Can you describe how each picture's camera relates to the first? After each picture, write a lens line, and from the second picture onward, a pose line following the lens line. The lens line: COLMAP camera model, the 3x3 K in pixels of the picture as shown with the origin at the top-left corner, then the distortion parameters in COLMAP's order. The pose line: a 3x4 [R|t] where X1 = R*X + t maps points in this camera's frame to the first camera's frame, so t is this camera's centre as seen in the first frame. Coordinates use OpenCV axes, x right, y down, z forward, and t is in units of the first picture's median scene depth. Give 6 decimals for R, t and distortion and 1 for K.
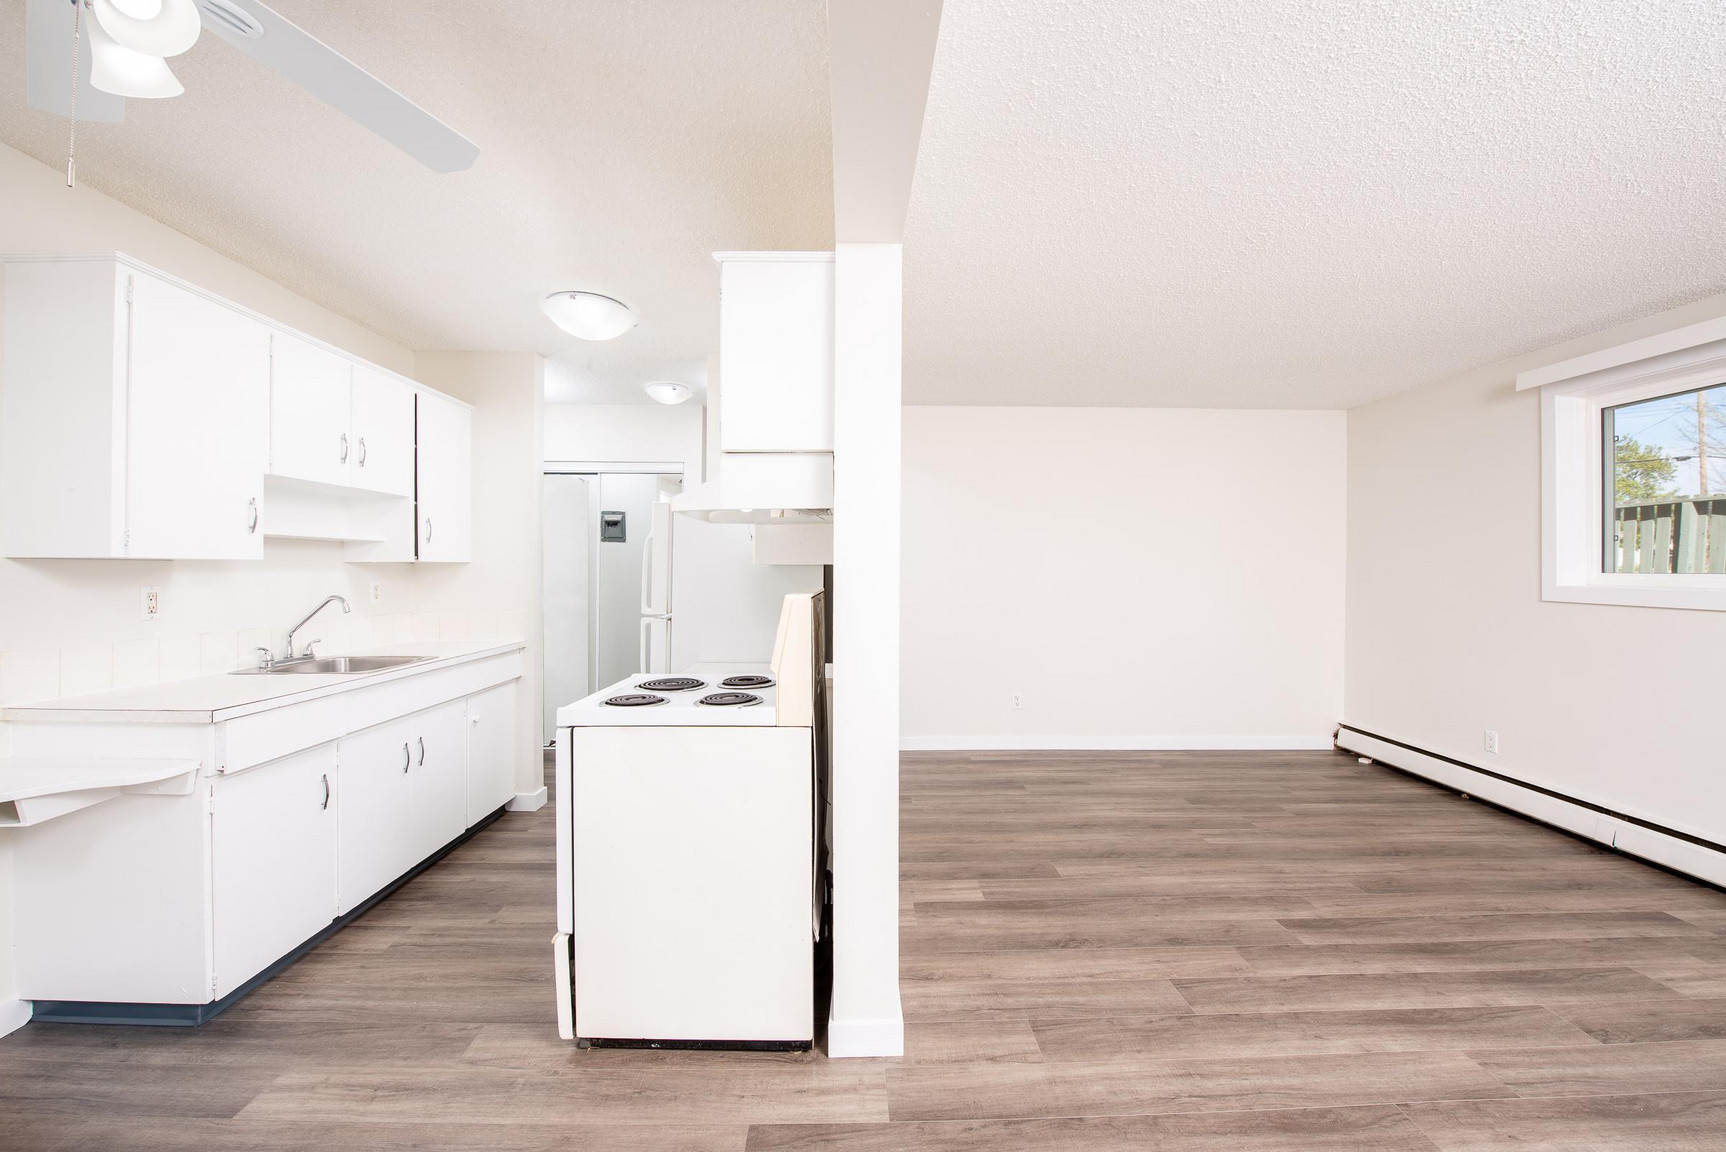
lens RADIAL K [[680.6, 0, 867.1], [0, 680.6, 566.9], [0, 0, 1]] dist [-0.013552, -0.001848]
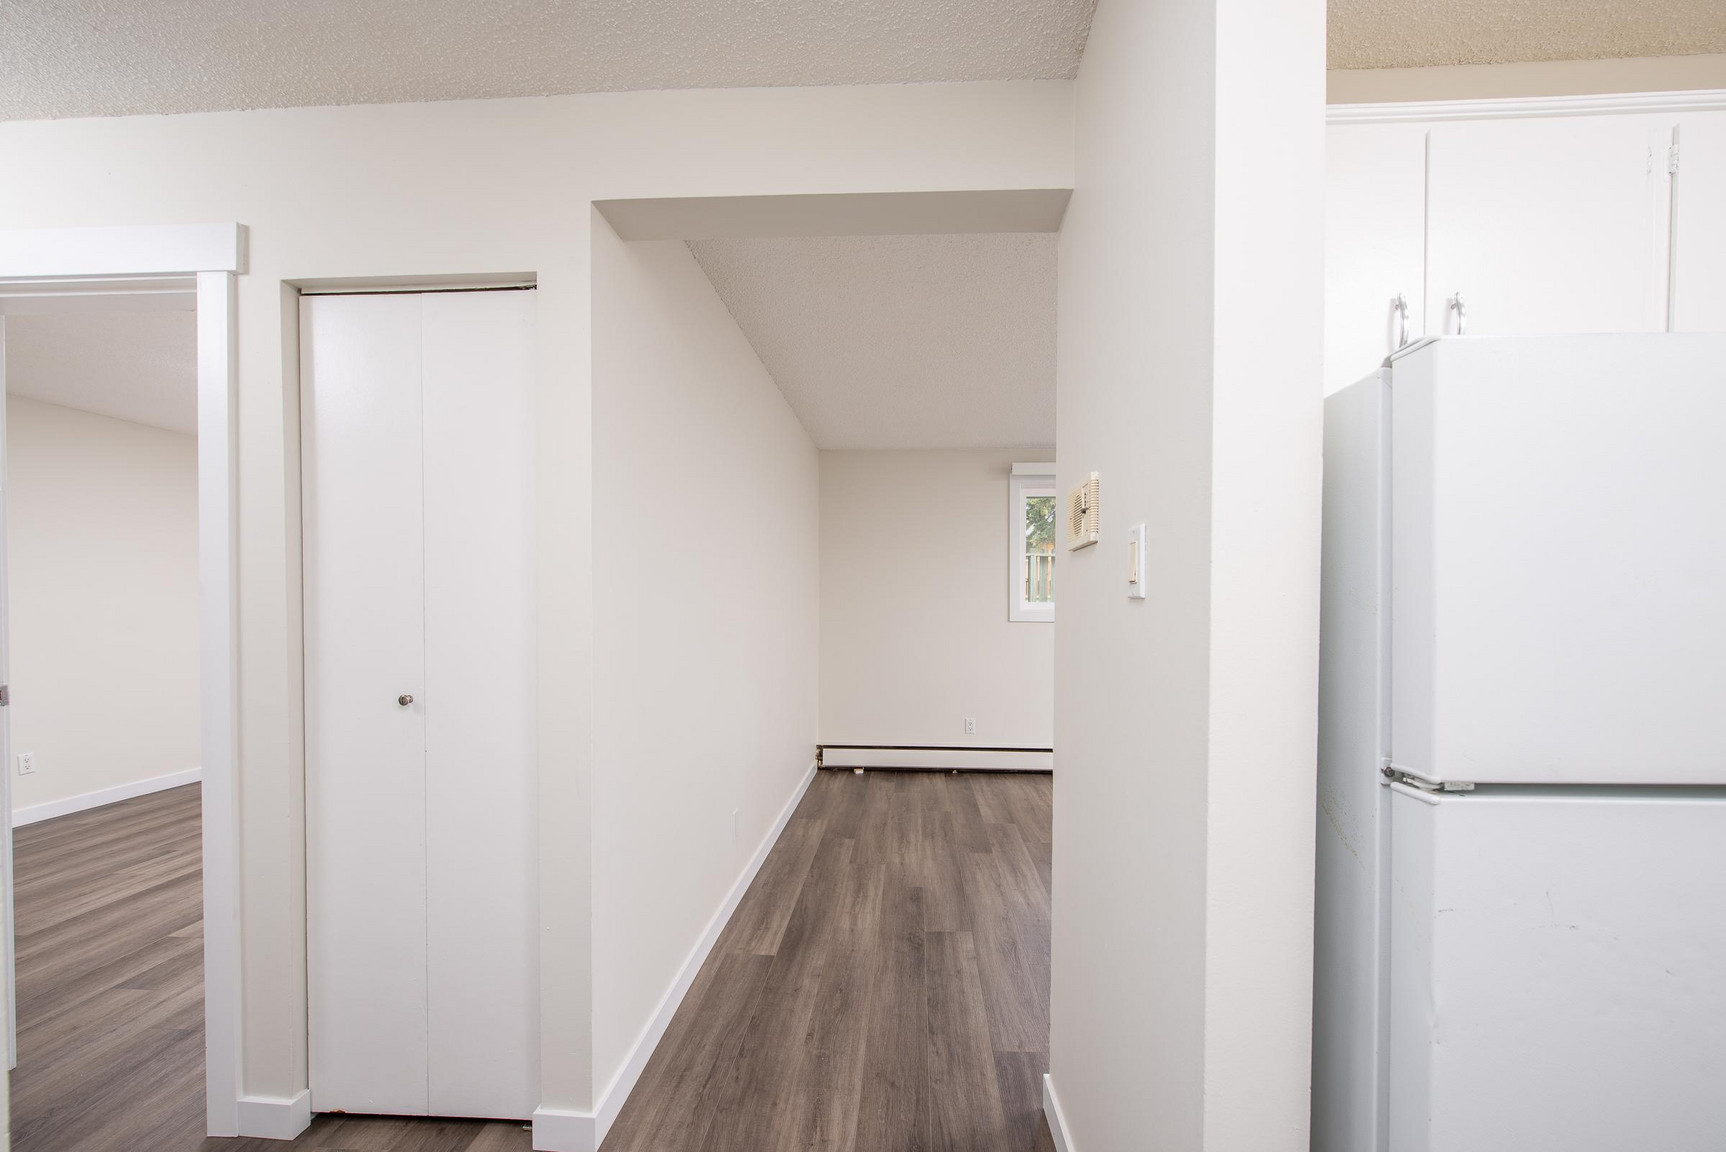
lens RADIAL K [[680.6, 0, 893.4], [0, 680.6, 625.7], [0, 0, 1]] dist [-0.013552, -0.001848]
pose [[0.074831, -0.042041, 0.996310, -0.678930], [-0.001300, 0.999106, 0.042256, 0.009912], [-0.997195, -0.004457, 0.074710, 1.683481]]
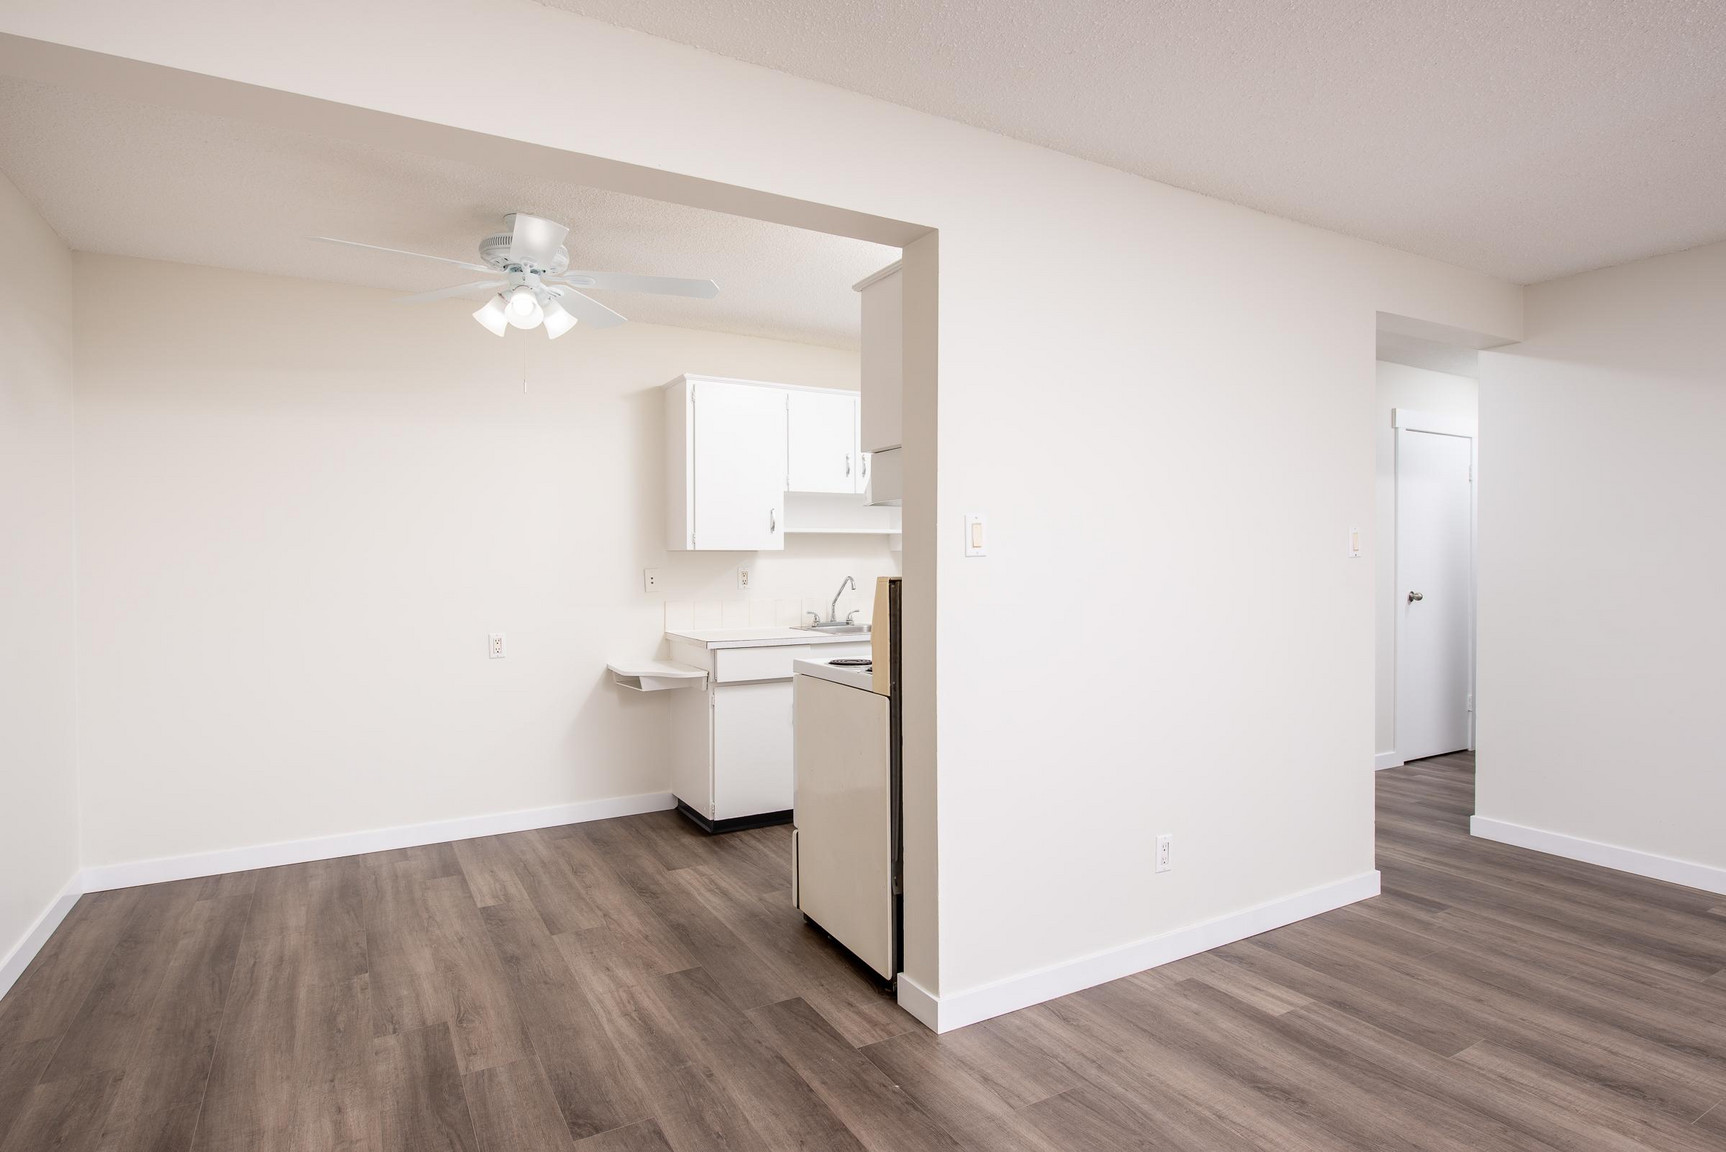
lens RADIAL K [[903.6, 0, 883.8], [0, 903.6, 566.8], [0, 0, 1]] dist [0.001624, -0.001420]
pose [[0.499584, 0.002351, -0.866262, 0.859976], [0.007761, 0.999944, 0.007190, 0.012474], [0.866230, -0.010315, 0.499538, 0.193333]]
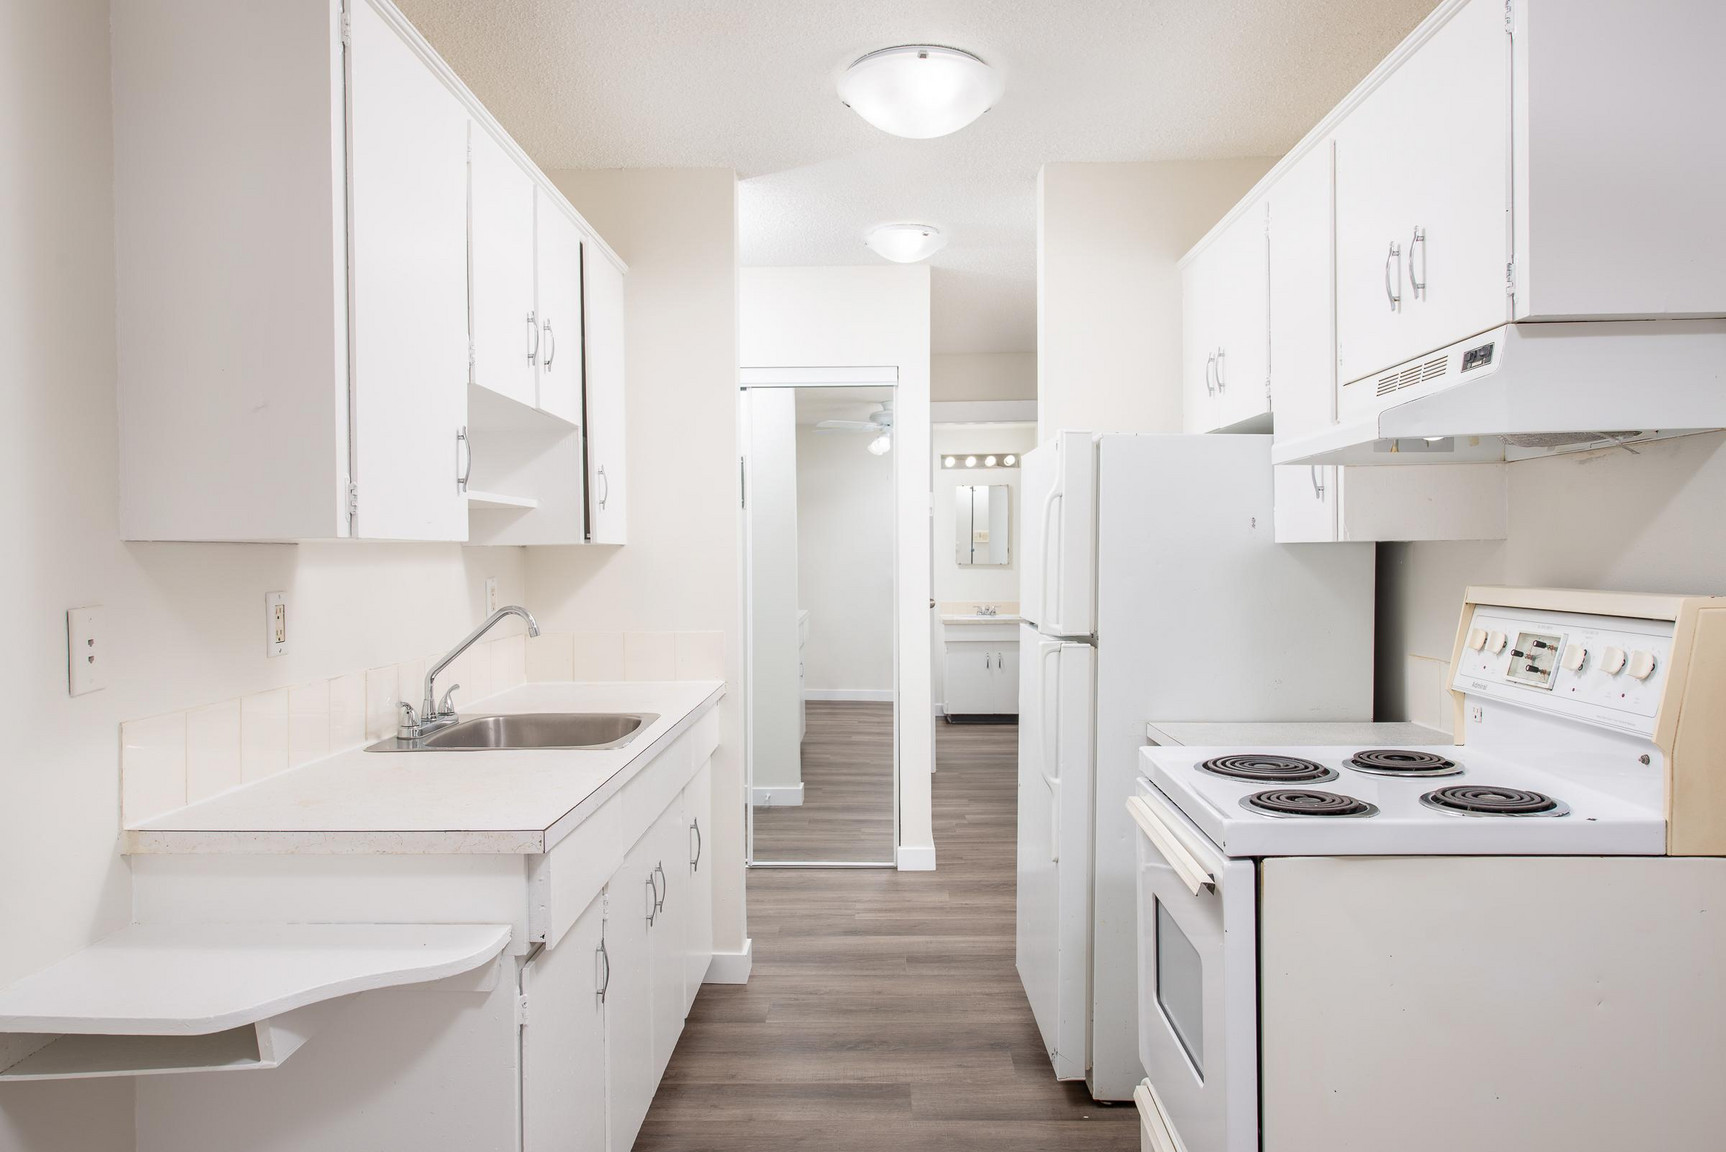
lens RADIAL K [[1123.4, 0, 881.8], [0, 1123.4, 564.9], [0, 0, 1]] dist [-0.002569, 0.001832]
pose [[0.999389, -0.009027, -0.033773, -0.502888], [0.009541, 0.999841, 0.015097, -0.002513], [0.033632, -0.015410, 0.999315, 0.102755]]
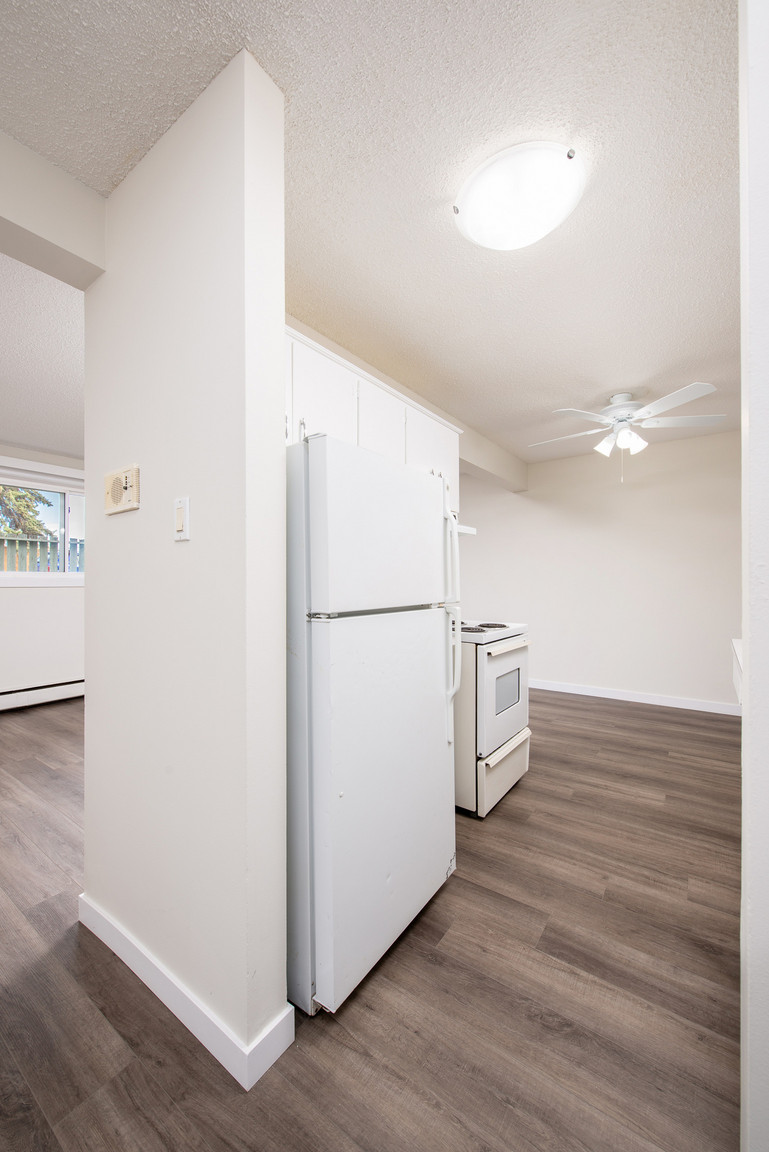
lens RADIAL K [[454.2, 0, 368.9], [0, 454.2, 595.3], [0, 0, 1]] dist [-0.013552, -0.001848]
pose [[-0.778309, -0.022200, 0.627489, -0.708080], [-0.003105, 0.999499, 0.031510, 0.049594], [-0.627874, 0.022576, -0.777988, 1.806460]]
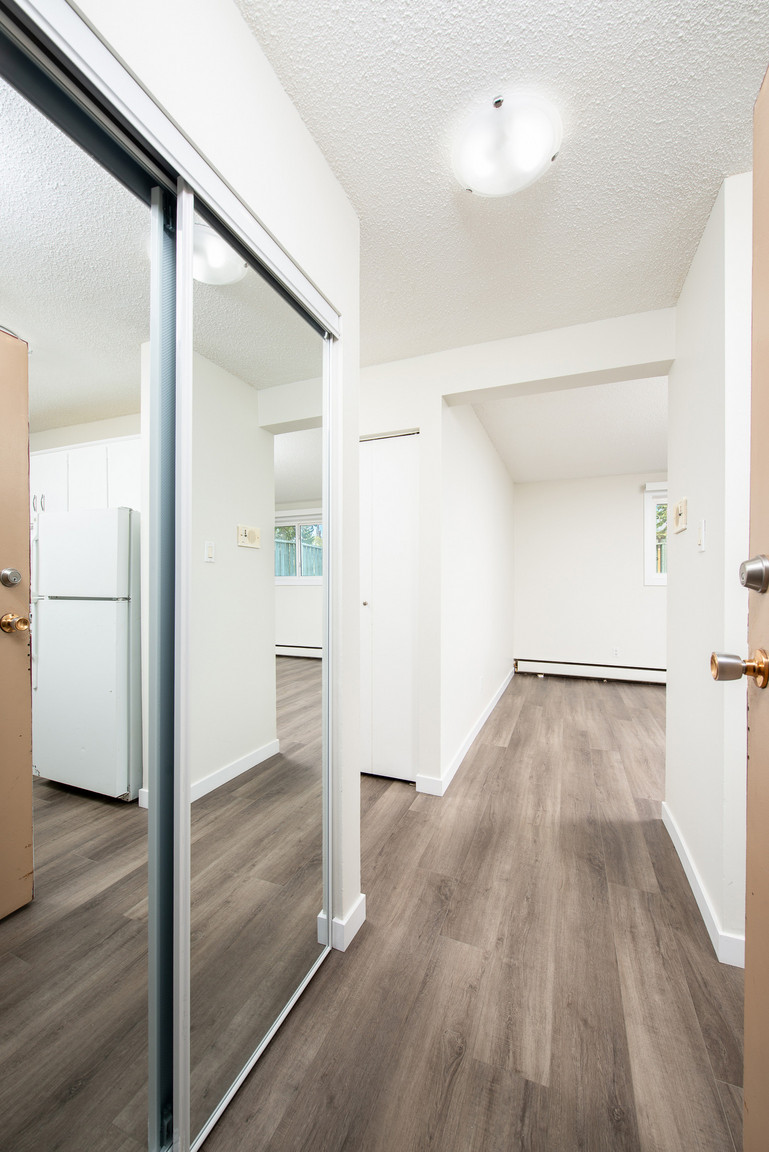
lens RADIAL K [[454.2, 0, 377.1], [0, 454.2, 582.0], [0, 0, 1]] dist [-0.013552, -0.001848]
pose [[0.428774, -0.008586, 0.903371, -1.058556], [0.001044, 0.999959, 0.009008, 0.050607], [-0.903411, -0.002919, 0.428766, 1.710329]]
